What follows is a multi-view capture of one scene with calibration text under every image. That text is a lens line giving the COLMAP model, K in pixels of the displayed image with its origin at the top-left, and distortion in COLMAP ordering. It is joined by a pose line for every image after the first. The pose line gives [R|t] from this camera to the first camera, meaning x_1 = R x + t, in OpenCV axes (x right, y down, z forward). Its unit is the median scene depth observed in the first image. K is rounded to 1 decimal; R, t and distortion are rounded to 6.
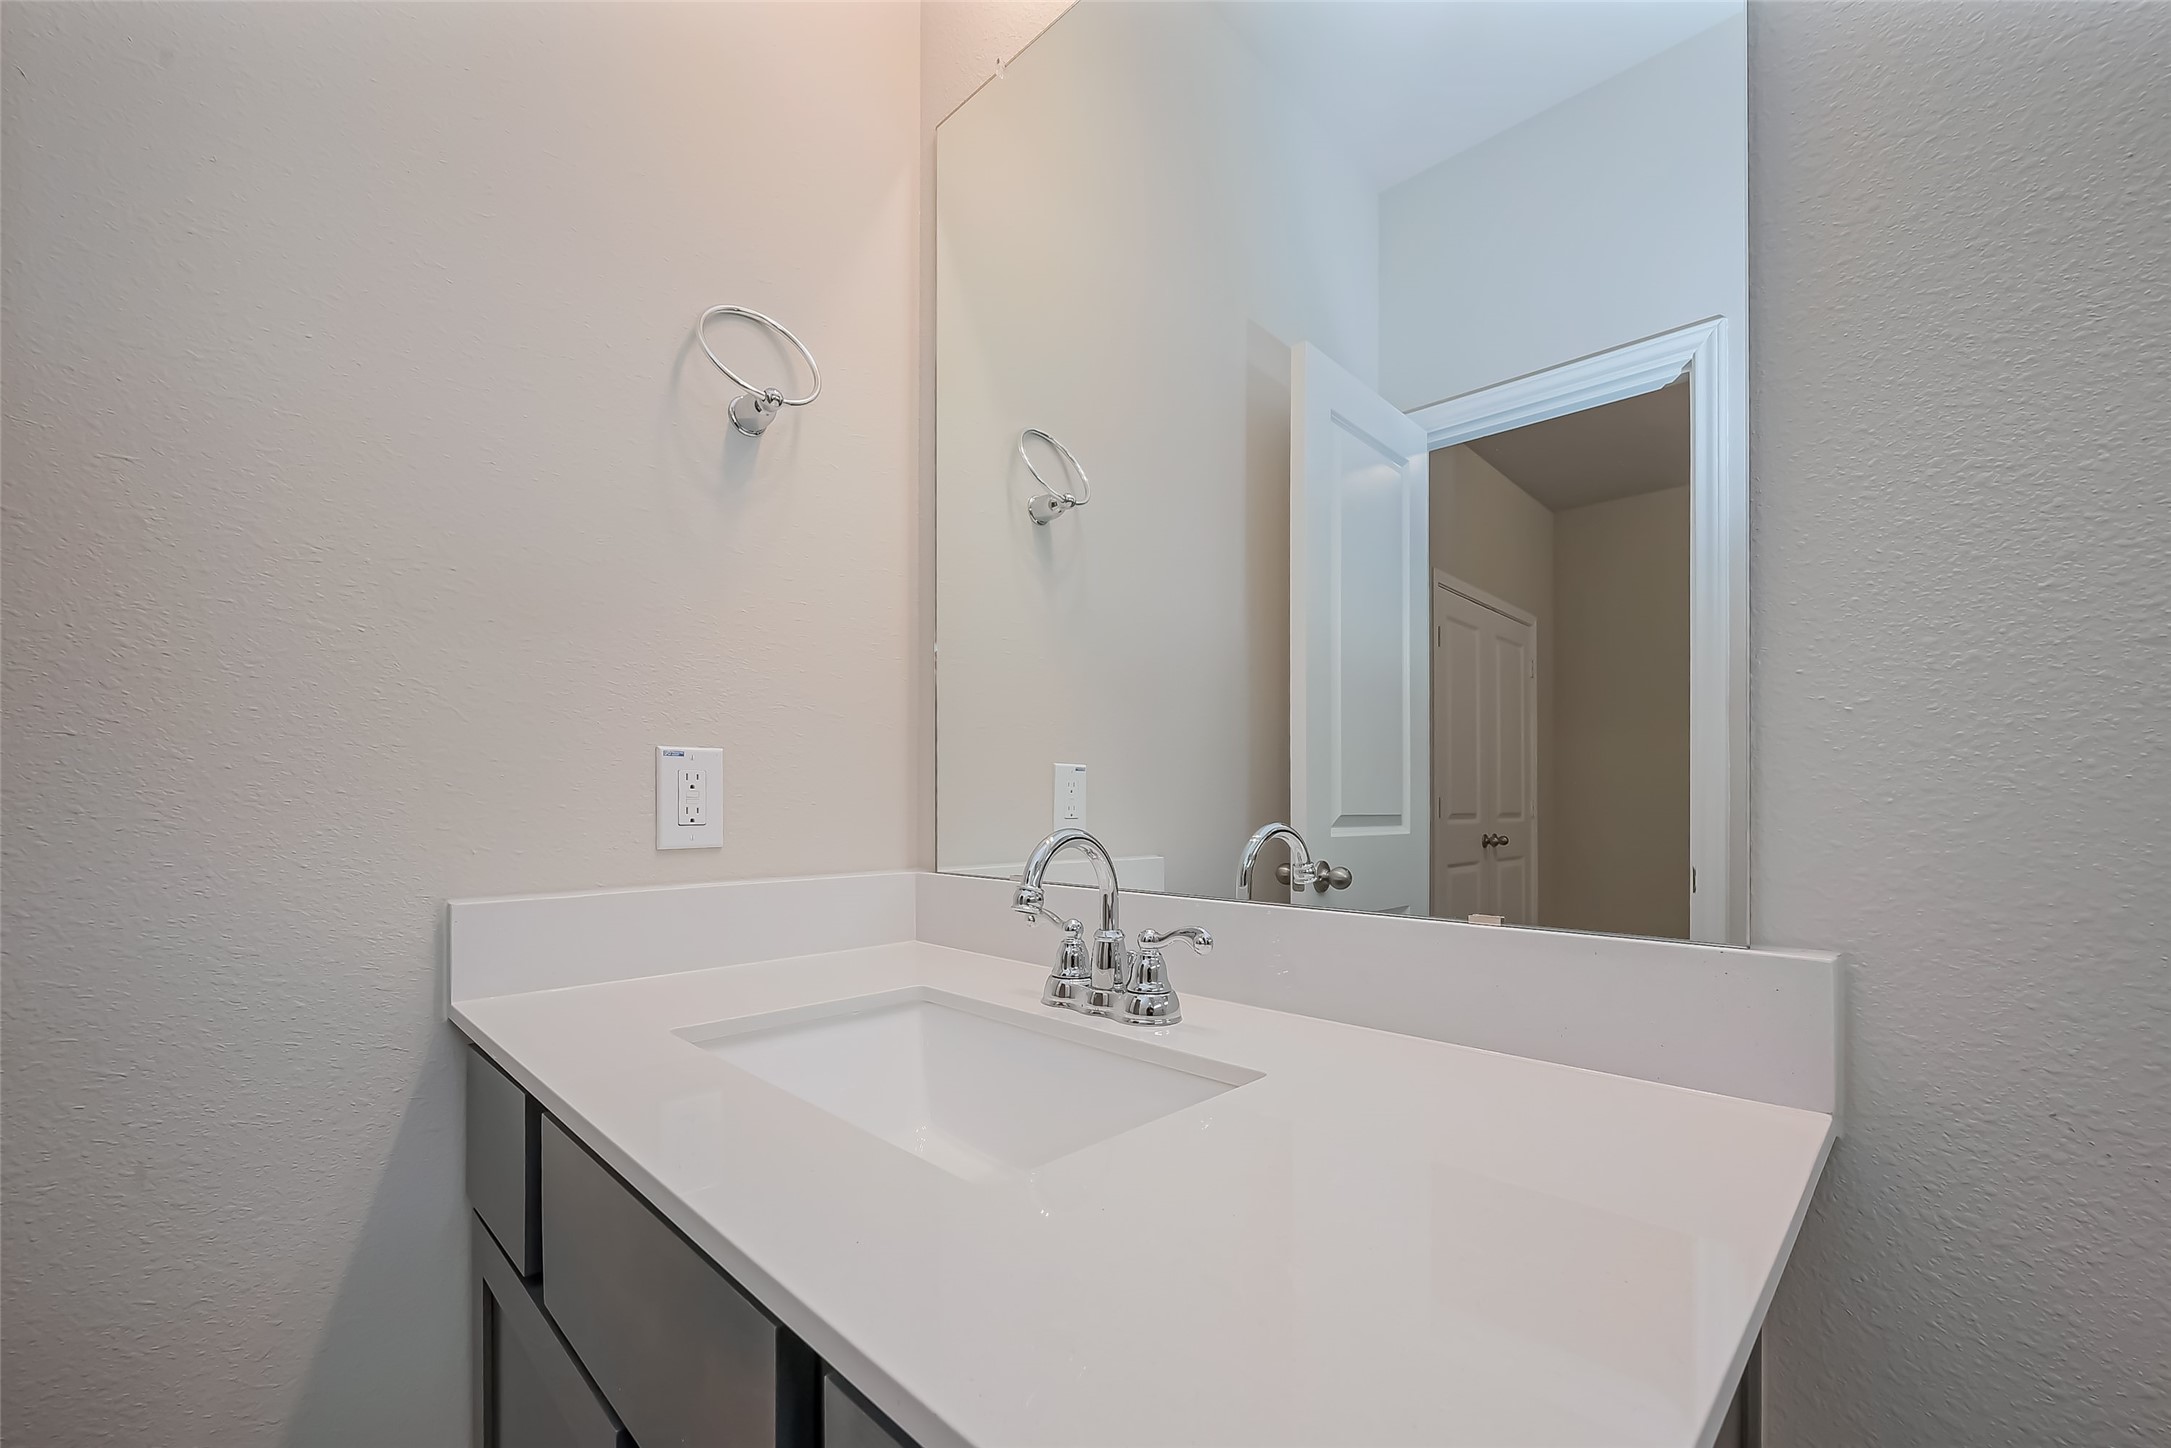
lens RADIAL K [[863.5, 0, 1038.8], [0, 863.5, 751.3], [0, 0, 1]] dist [-0.000779, 0.000154]
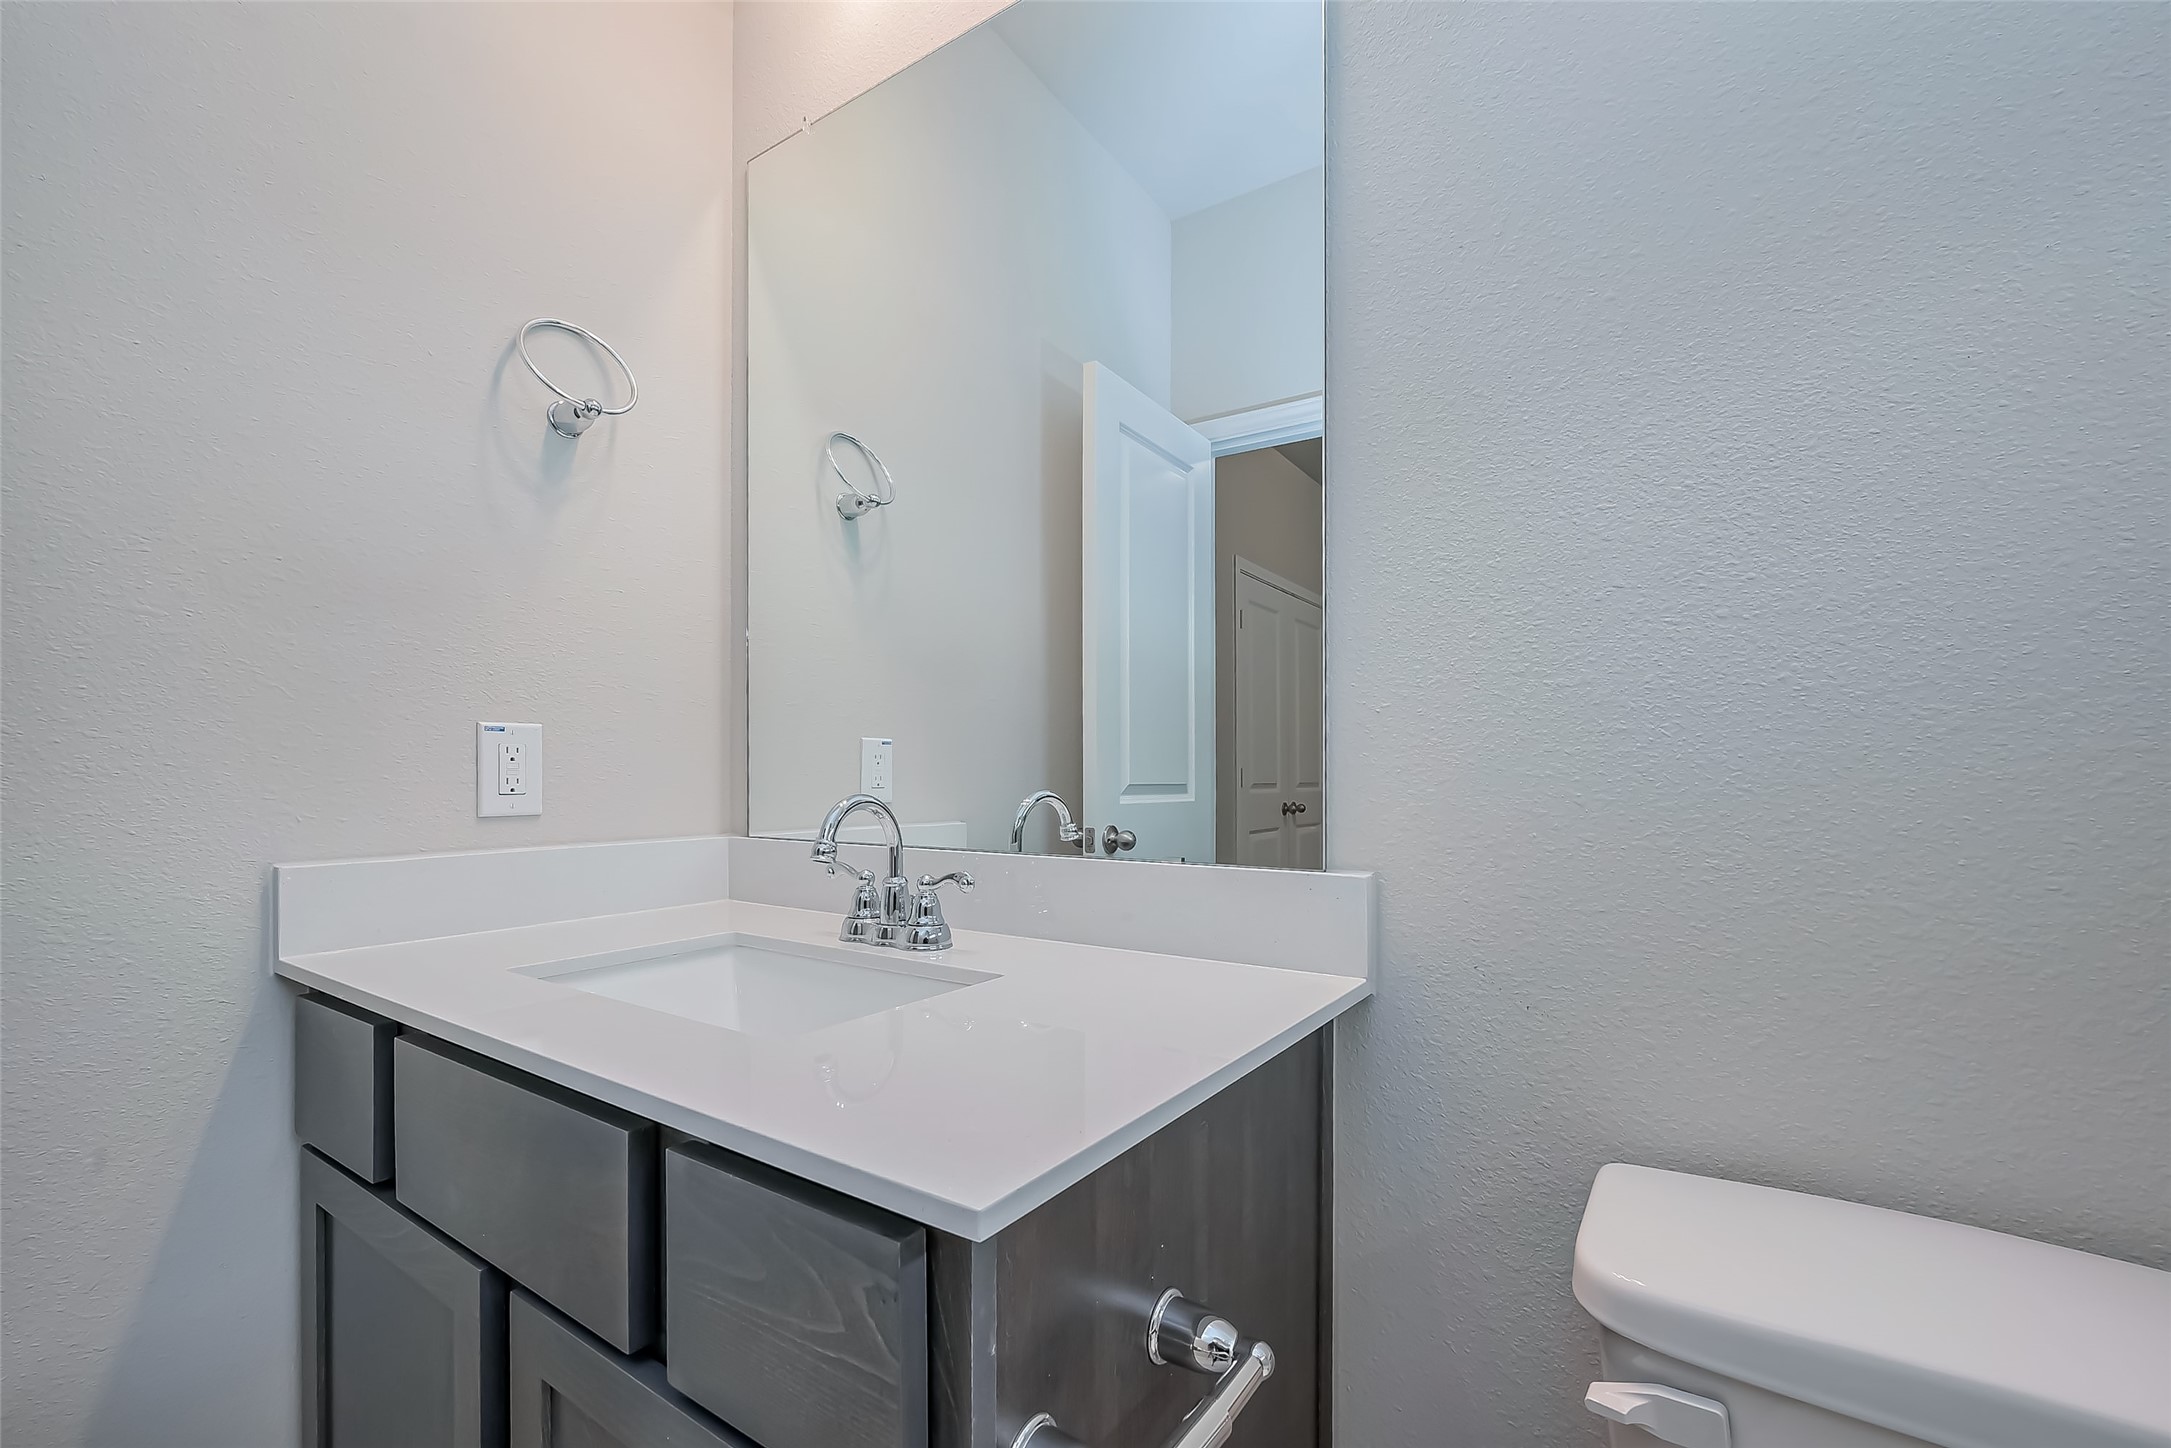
lens RADIAL K [[863.5, 0, 1038.8], [0, 863.5, 751.3], [0, 0, 1]] dist [-0.000779, 0.000154]
pose [[0.979314, 0.003820, 0.202308, 0.031161], [-0.010587, 0.999420, 0.032374, -0.012466], [-0.202067, -0.033846, 0.978787, -0.220333]]
